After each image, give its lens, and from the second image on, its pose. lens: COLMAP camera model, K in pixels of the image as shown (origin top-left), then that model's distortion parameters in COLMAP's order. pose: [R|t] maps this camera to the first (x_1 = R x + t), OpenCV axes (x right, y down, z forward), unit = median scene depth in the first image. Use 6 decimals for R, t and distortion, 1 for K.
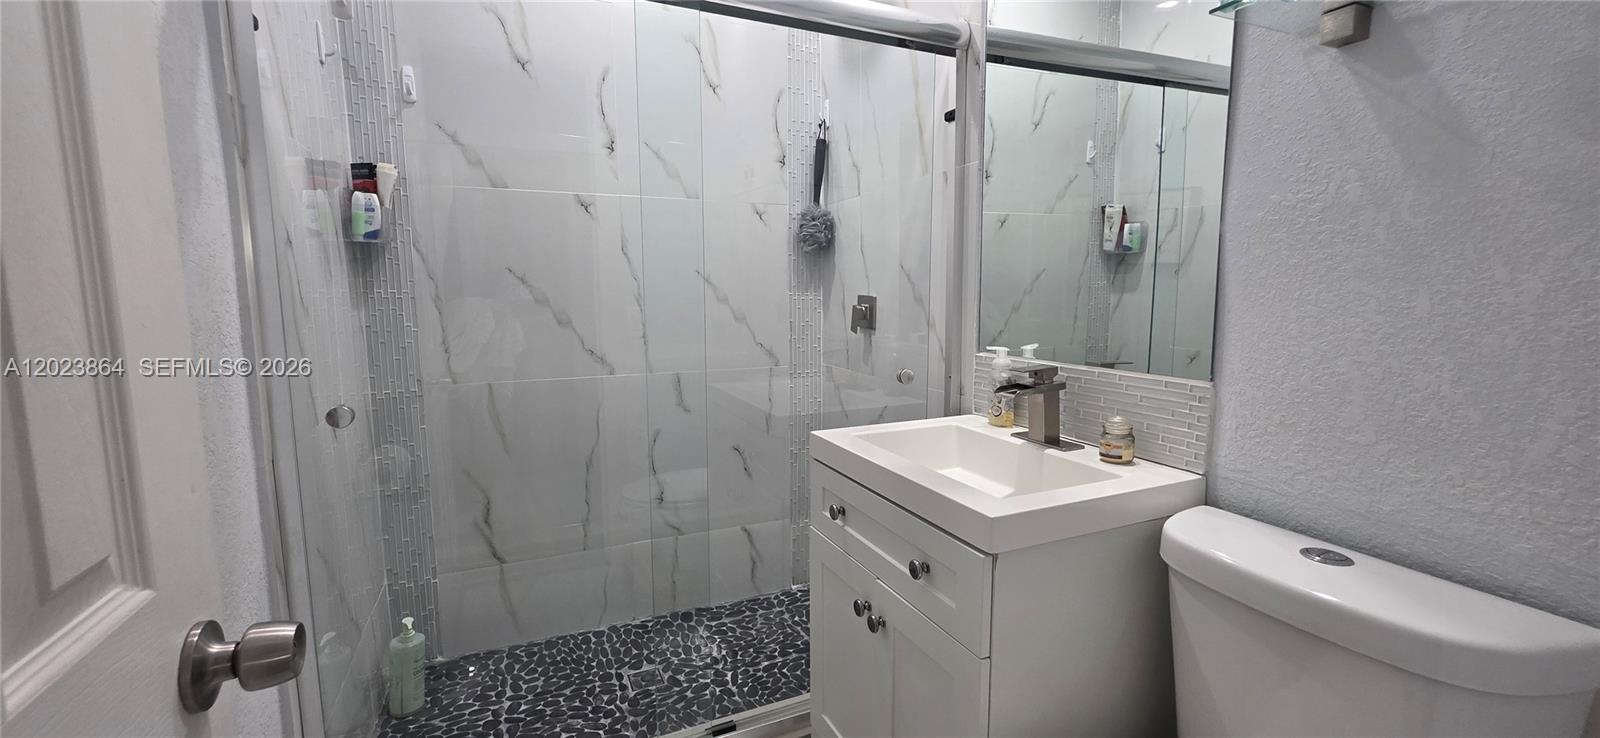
lens RADIAL K [[638.6, 0, 801.3], [0, 638.6, 368.3], [0, 0, 1]] dist [0.006061, -0.001349]
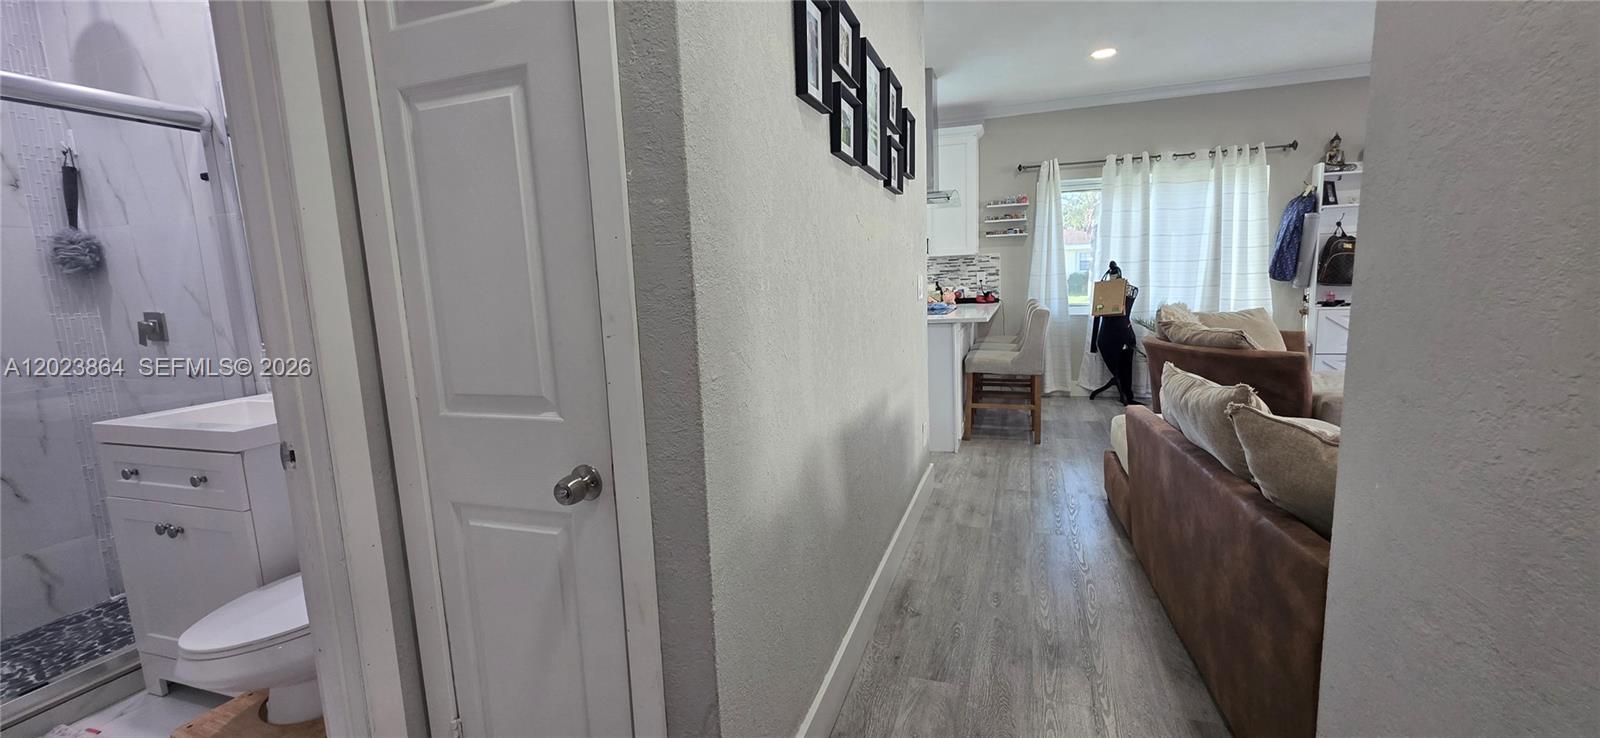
lens RADIAL K [[638.6, 0, 797.5], [0, 638.6, 366.0], [0, 0, 1]] dist [0.006061, -0.001349]
pose [[0.674436, -0.128355, 0.727091, 0.029897], [0.126938, 0.990268, 0.057068, 0.058924], [-0.727339, 0.053807, 0.684165, -0.585075]]
